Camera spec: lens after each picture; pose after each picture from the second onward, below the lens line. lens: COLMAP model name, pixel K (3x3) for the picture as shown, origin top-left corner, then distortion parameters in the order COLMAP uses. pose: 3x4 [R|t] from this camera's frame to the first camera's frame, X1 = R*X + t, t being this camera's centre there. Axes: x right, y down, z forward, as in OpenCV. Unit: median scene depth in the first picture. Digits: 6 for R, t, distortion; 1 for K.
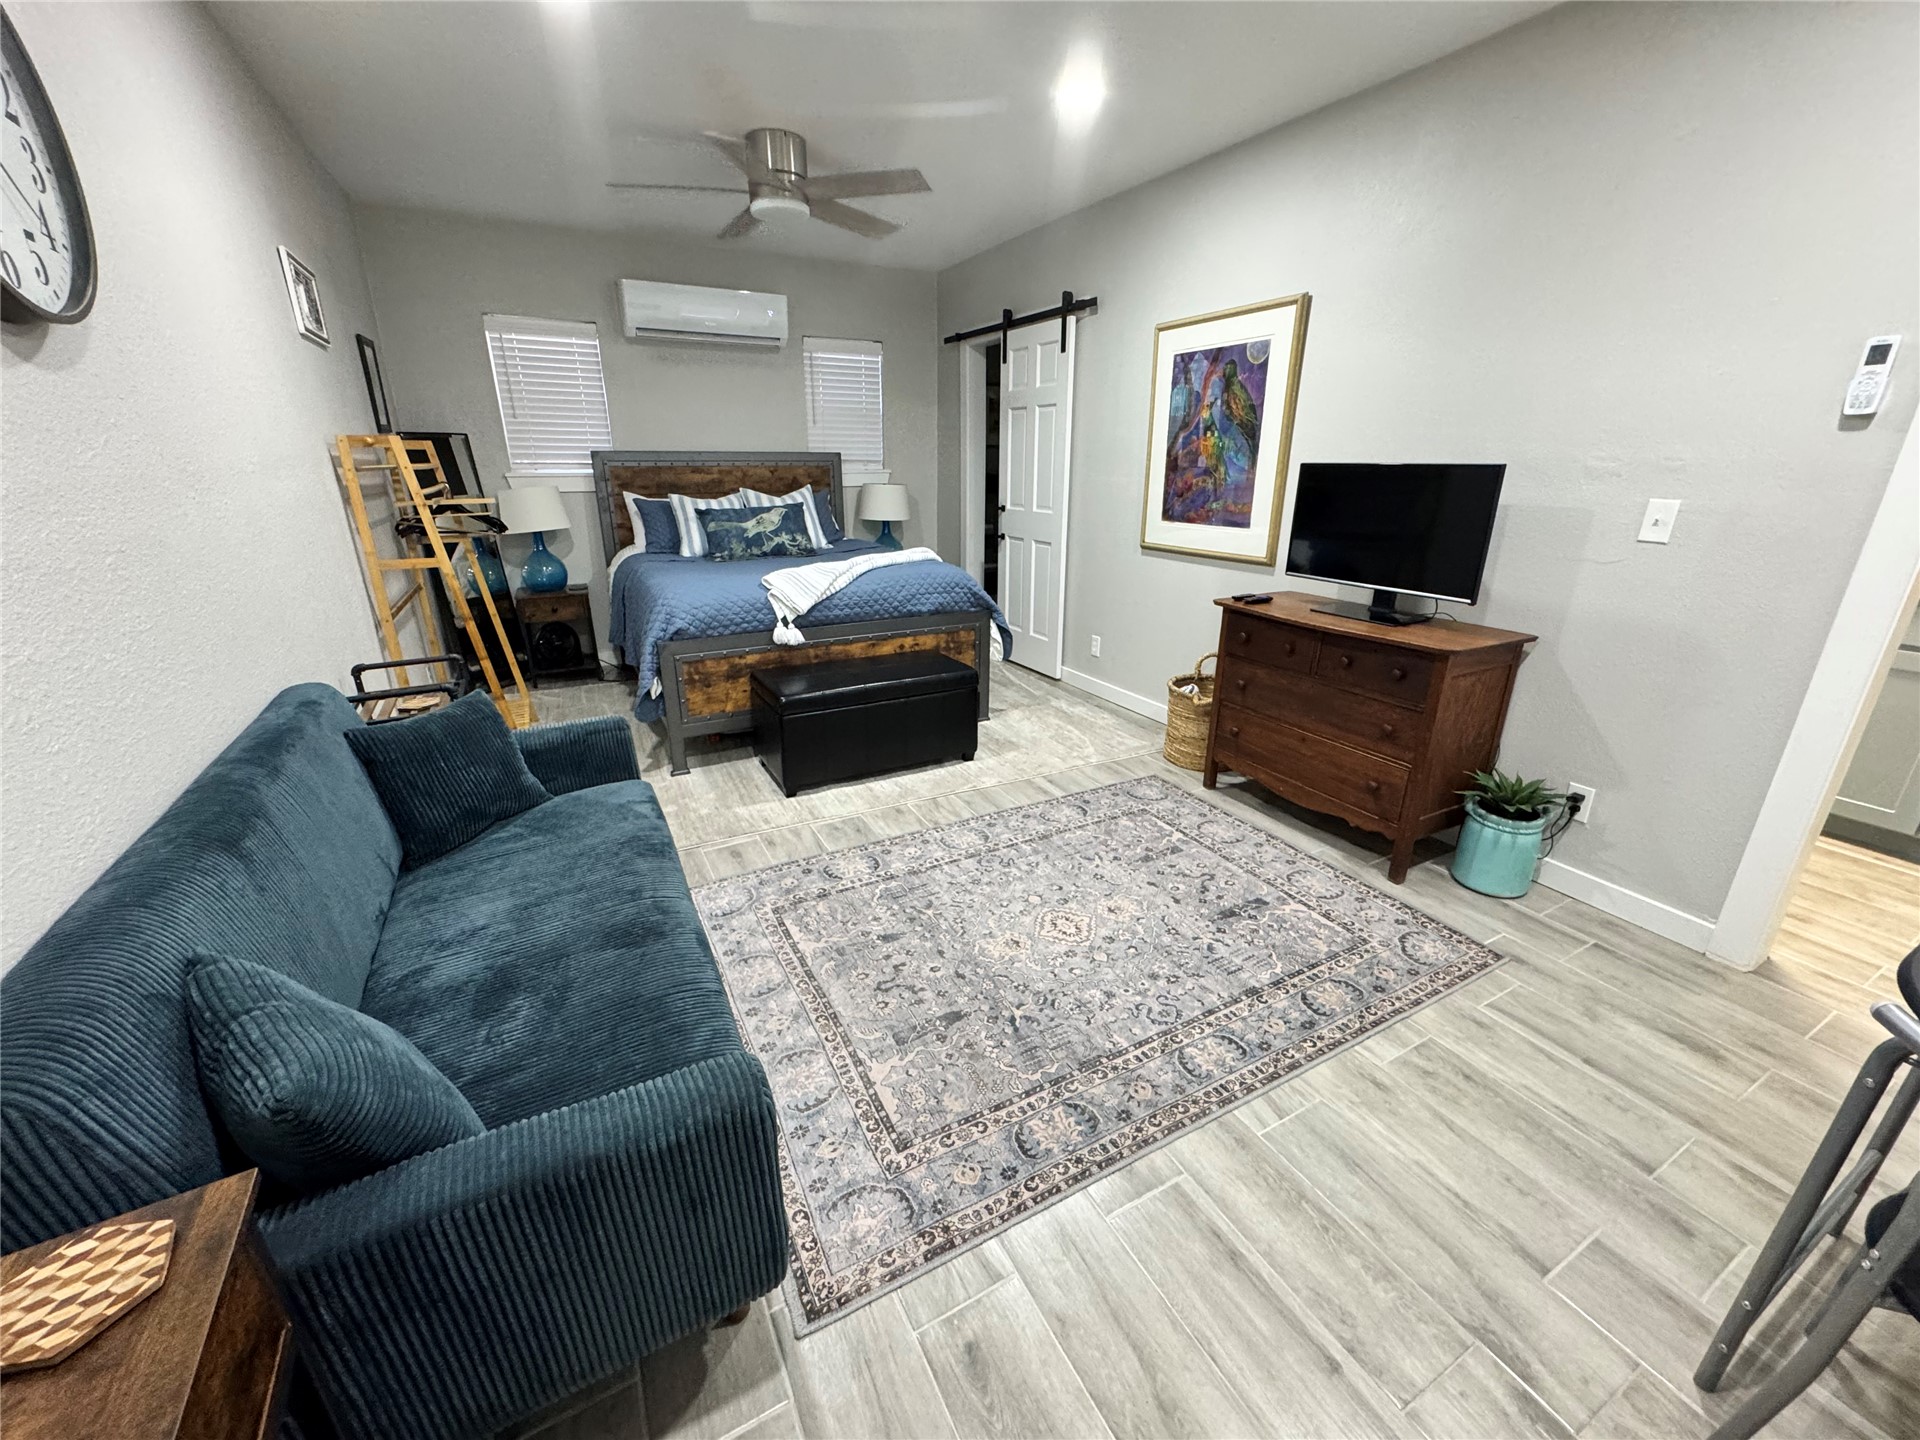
lens RADIAL K [[763.3, 0, 965.1], [0, 763.3, 722.6], [0, 0, 1]] dist [-0.000733, -0.000061]
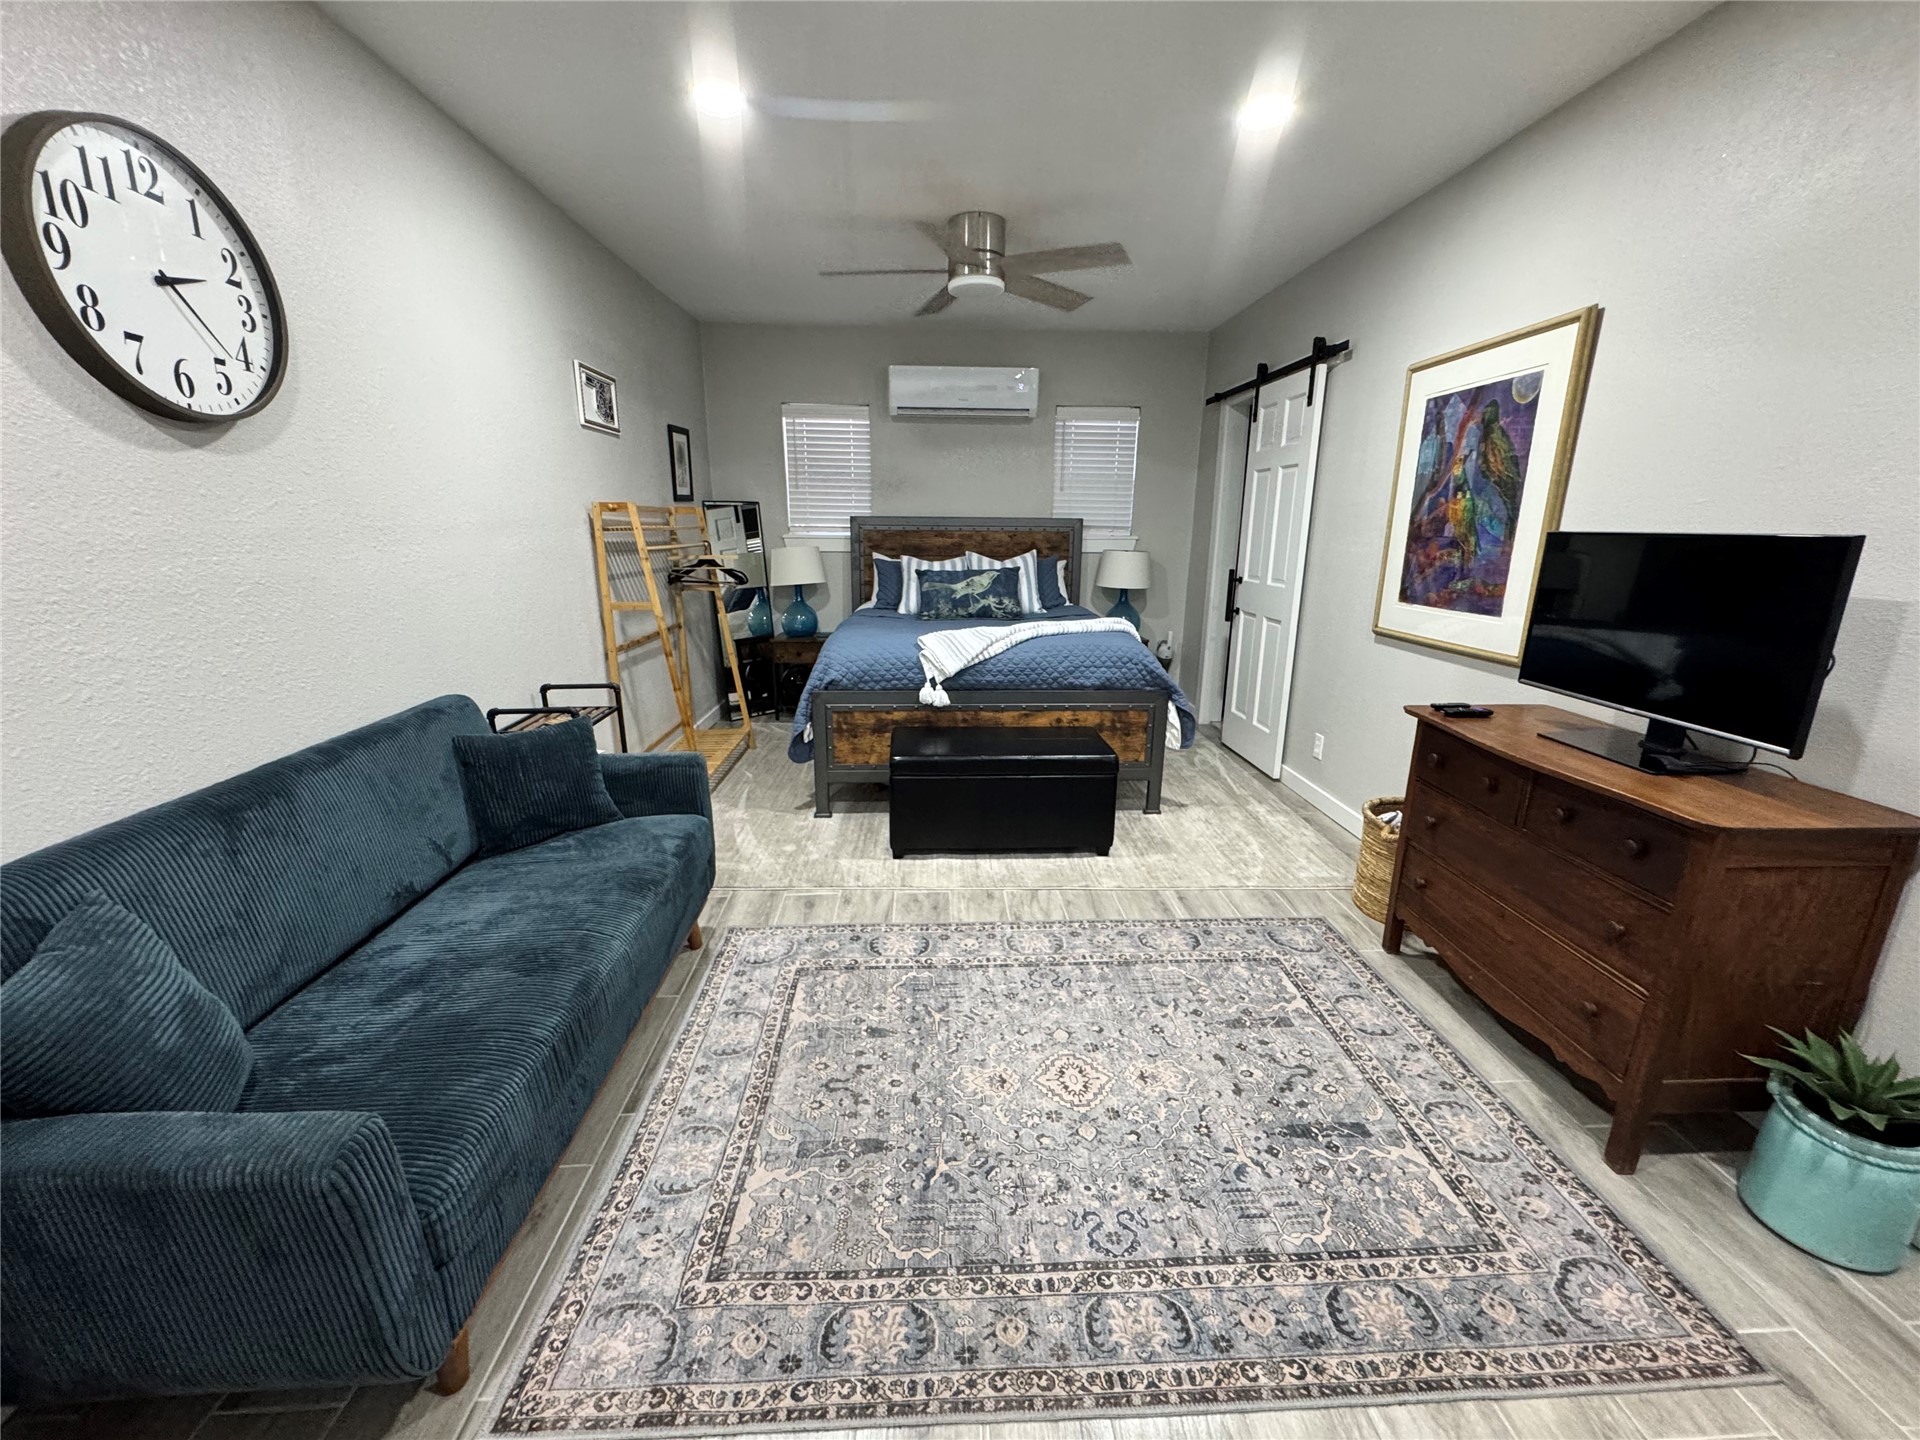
lens RADIAL K [[763.3, 0, 965.1], [0, 763.3, 722.6], [0, 0, 1]] dist [-0.000733, -0.000061]
pose [[0.900174, 0.114870, -0.420109, 0.271306], [-0.148616, 0.987711, -0.048371, -0.045476], [0.409390, 0.105977, 0.906184, 0.140401]]
